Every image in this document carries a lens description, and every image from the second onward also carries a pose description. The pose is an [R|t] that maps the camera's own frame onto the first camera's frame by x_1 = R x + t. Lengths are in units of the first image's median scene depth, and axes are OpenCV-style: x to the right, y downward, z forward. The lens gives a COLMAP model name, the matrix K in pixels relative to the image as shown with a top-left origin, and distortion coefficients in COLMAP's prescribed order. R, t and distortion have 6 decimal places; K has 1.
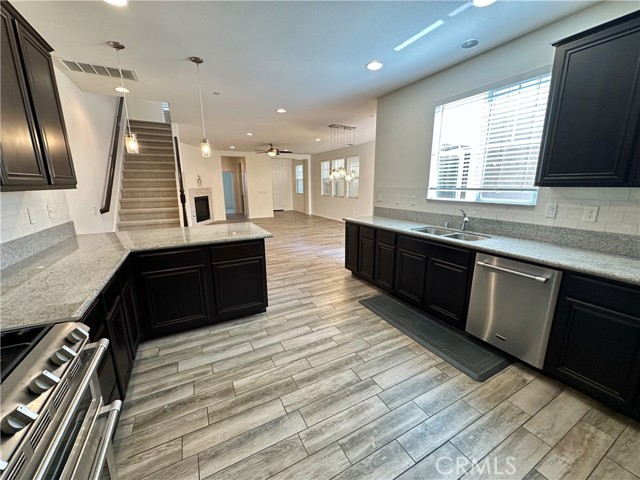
lens RADIAL K [[256.5, 0, 320.0], [0, 256.5, 240.0], [0, 0, 1]] dist [-0.002775, -0.000294]
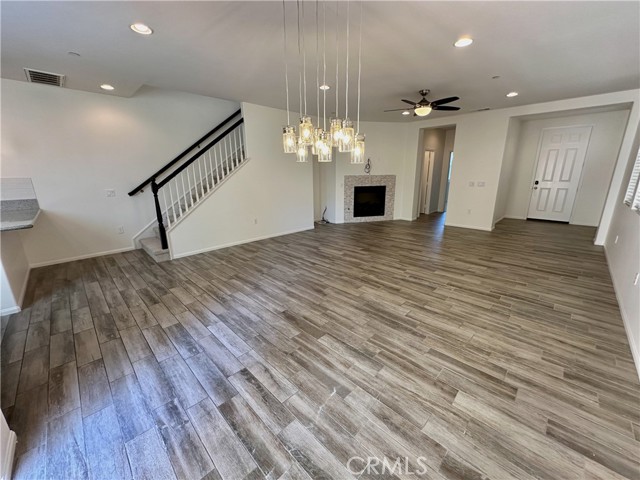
lens RADIAL K [[256.5, 0, 320.0], [0, 256.5, 240.0], [0, 0, 1]] dist [-0.002775, -0.000294]
pose [[0.292581, 0.250488, -0.922850, 0.466231], [-0.198905, 0.959914, 0.197487, -0.235952], [0.935325, 0.125778, 0.330676, 1.059827]]
